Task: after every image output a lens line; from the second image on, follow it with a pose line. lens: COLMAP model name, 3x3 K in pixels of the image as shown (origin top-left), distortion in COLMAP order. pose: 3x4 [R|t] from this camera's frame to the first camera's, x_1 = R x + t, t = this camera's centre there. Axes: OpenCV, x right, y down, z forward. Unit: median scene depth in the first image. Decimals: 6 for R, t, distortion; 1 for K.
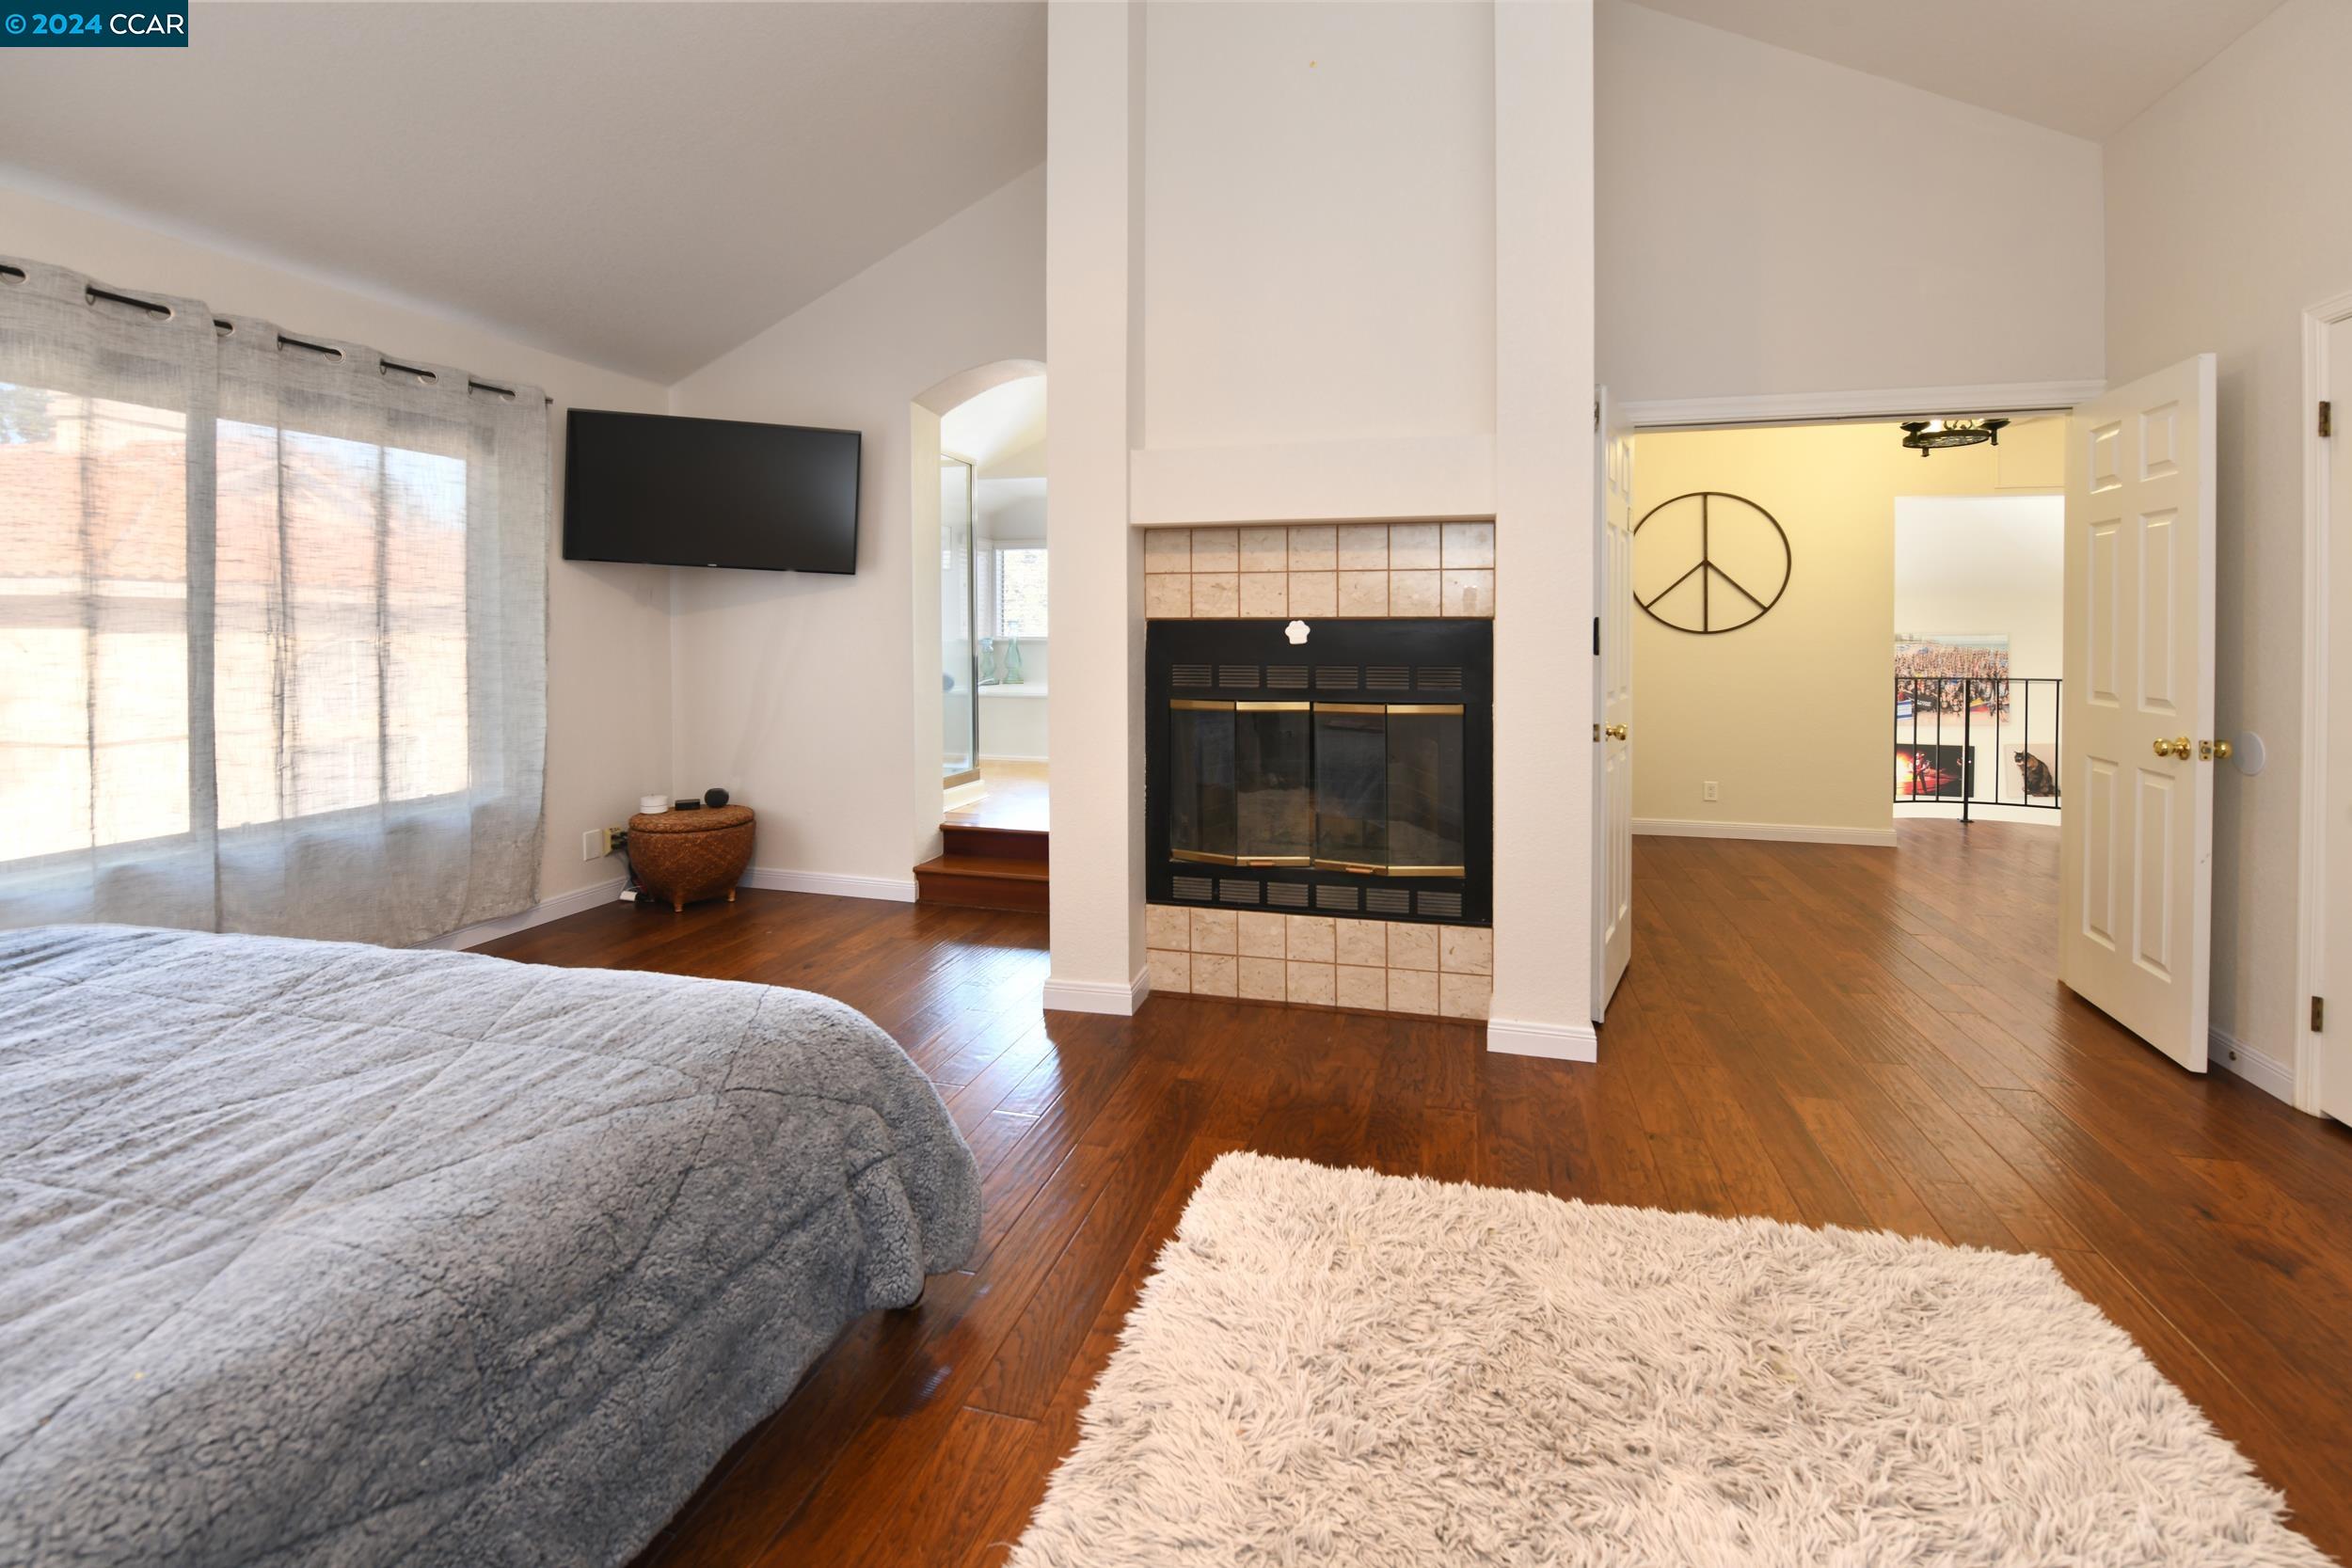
lens RADIAL K [[978.5, 0, 1168.2], [0, 978.5, 618.8], [0, 0, 1]] dist [-0.001265, -0.000314]
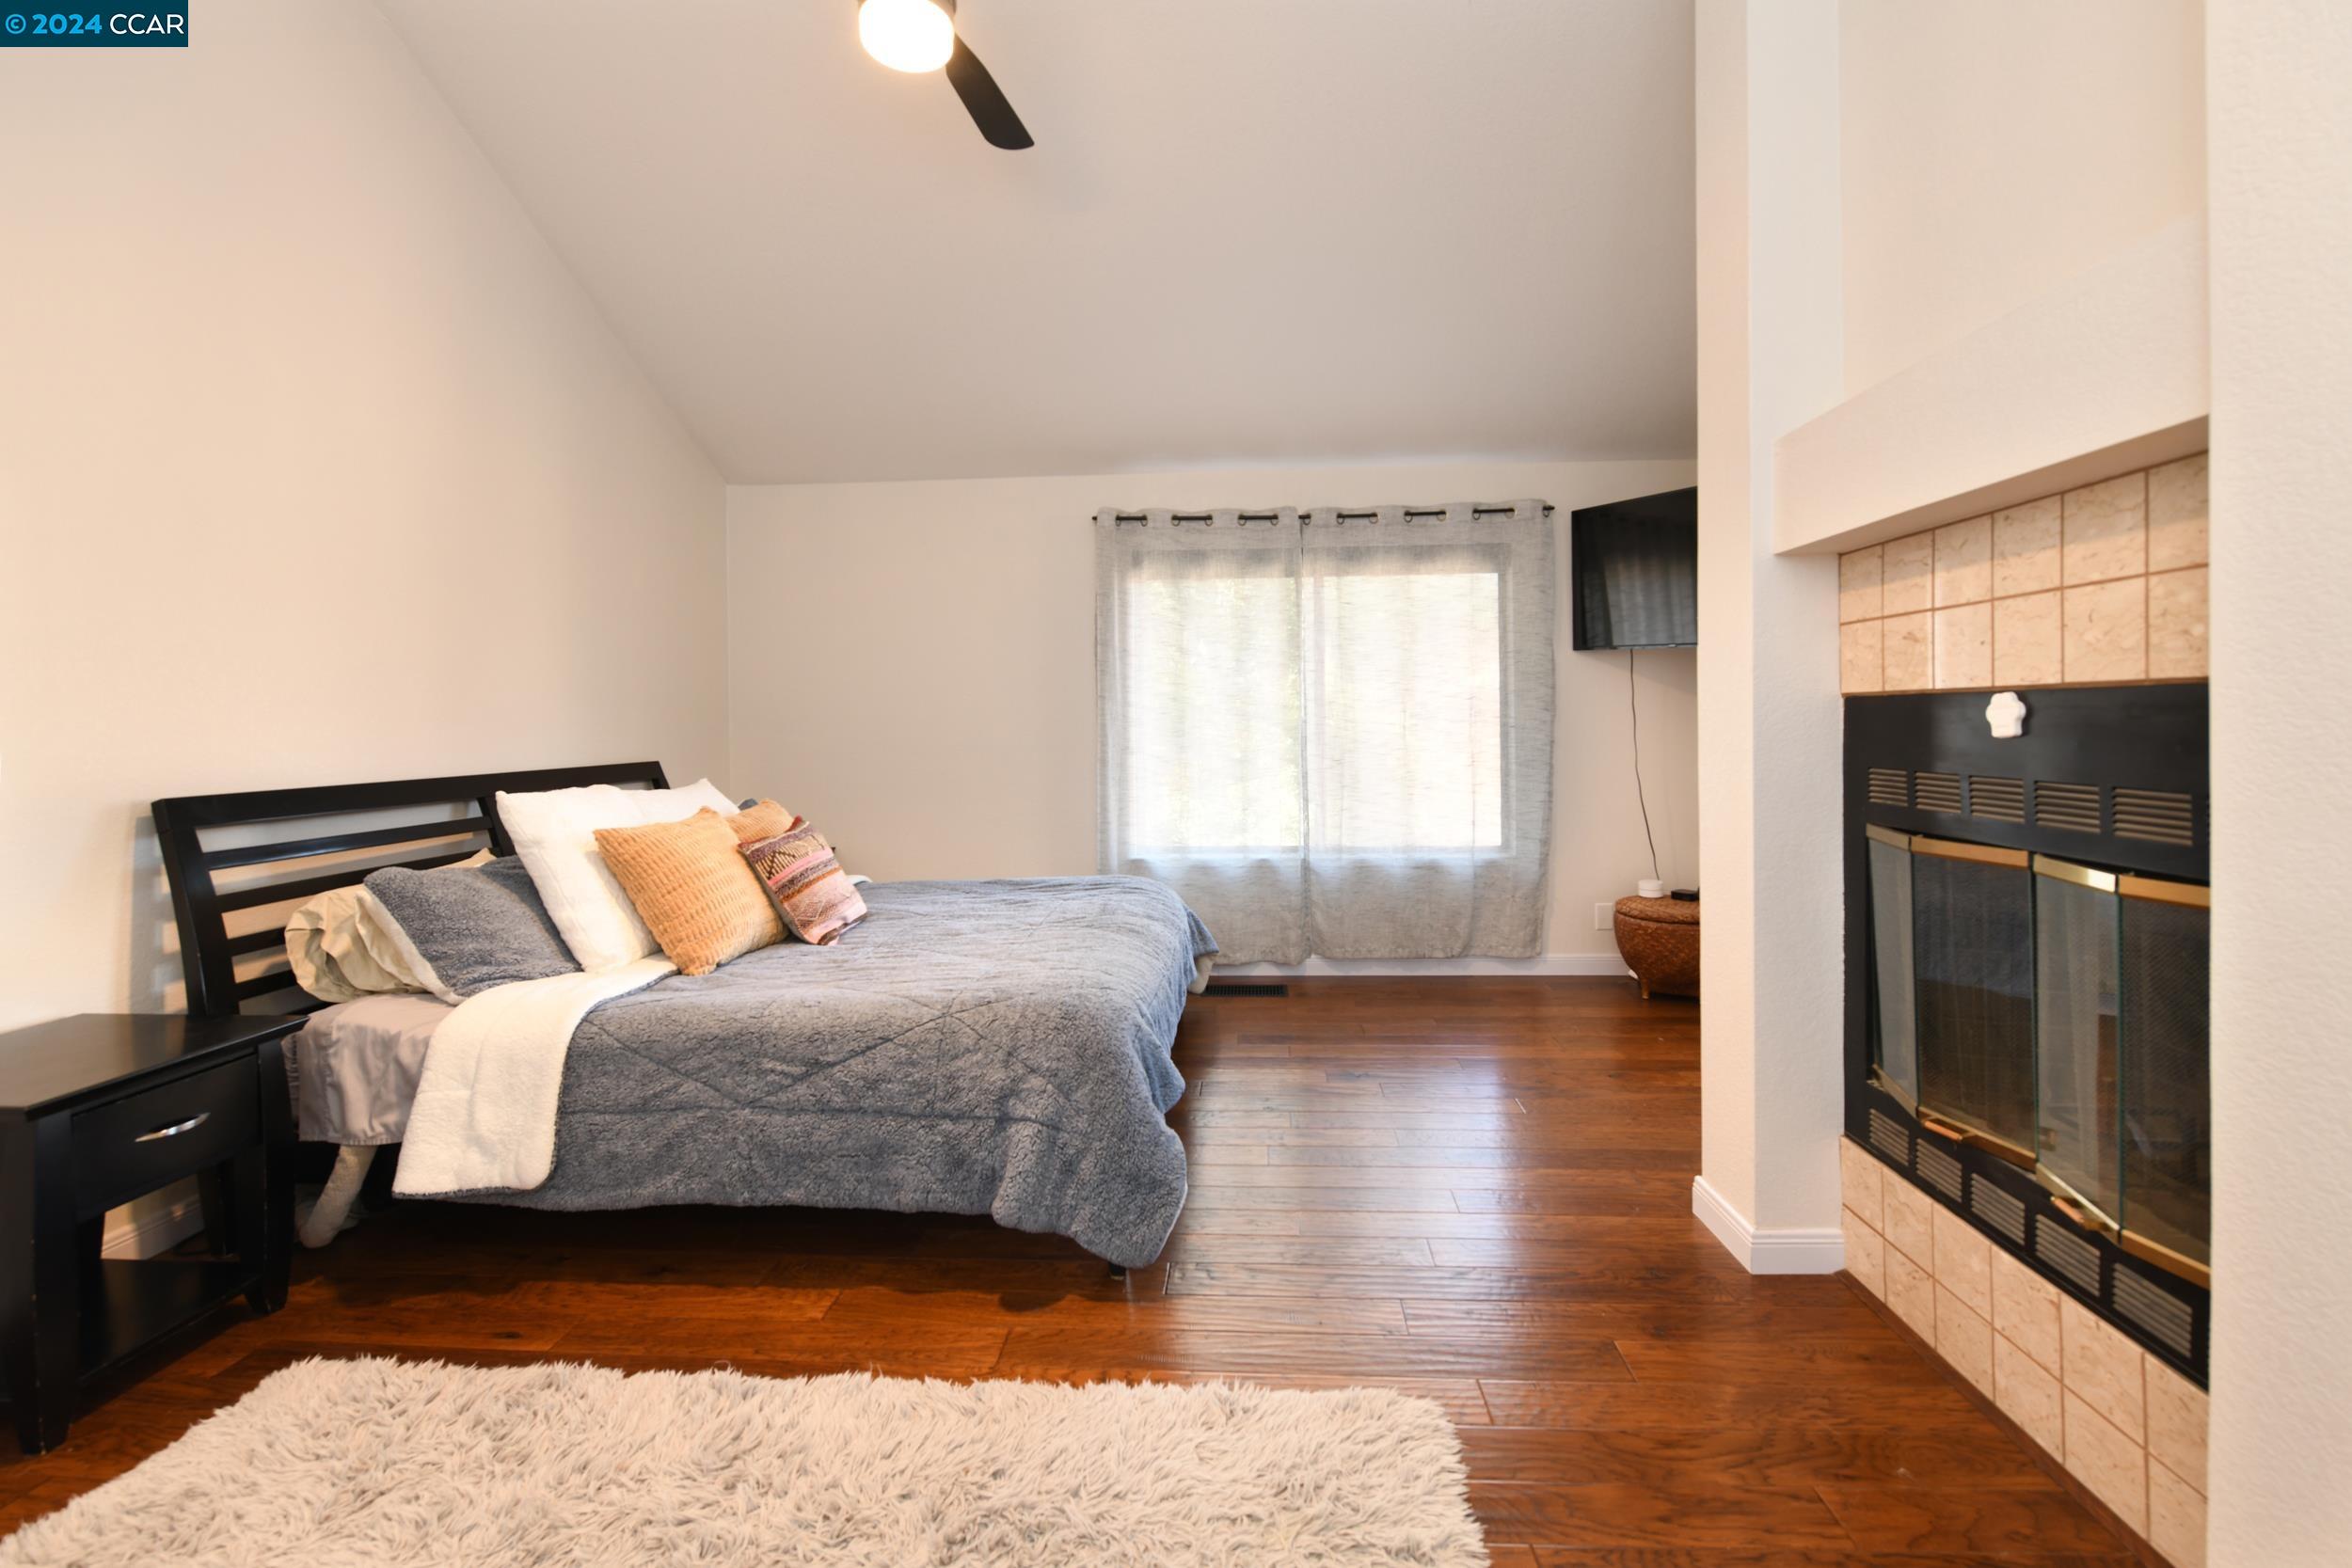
lens RADIAL K [[1021.4, 0, 1203.6], [0, 1021.4, 721.4], [0, 0, 1]] dist [-0.019126, -0.000351]
pose [[0.244465, 0.002415, -0.969655, 0.547692], [0.017944, 0.999814, 0.007014, 0.005912], [0.969492, -0.019115, 0.244376, 0.454794]]
